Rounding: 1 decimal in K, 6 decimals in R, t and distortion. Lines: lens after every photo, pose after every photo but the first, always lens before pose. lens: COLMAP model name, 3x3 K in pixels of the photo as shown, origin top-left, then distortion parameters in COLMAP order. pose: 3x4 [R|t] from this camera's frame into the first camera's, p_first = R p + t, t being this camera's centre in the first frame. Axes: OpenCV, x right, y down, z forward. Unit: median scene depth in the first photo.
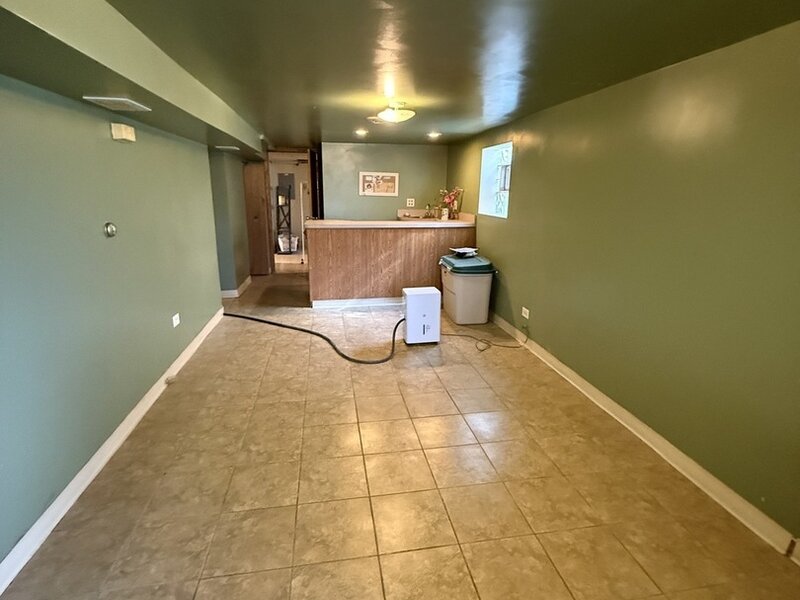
lens RADIAL K [[410.1, 0, 409.1], [0, 410.1, 296.2], [0, 0, 1]] dist [0.003409, 0.000393]
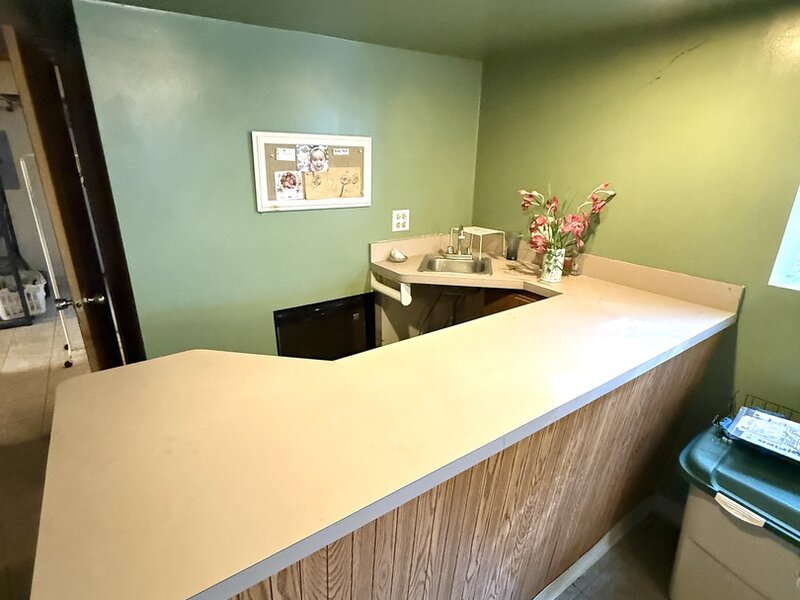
lens RADIAL K [[410.1, 0, 409.1], [0, 410.1, 296.2], [0, 0, 1]] dist [0.003409, 0.000393]
pose [[0.904368, -0.142888, 0.402121, -0.150449], [0.108622, 0.988319, 0.106896, -0.204988], [-0.412698, -0.052995, 0.909325, 0.678447]]
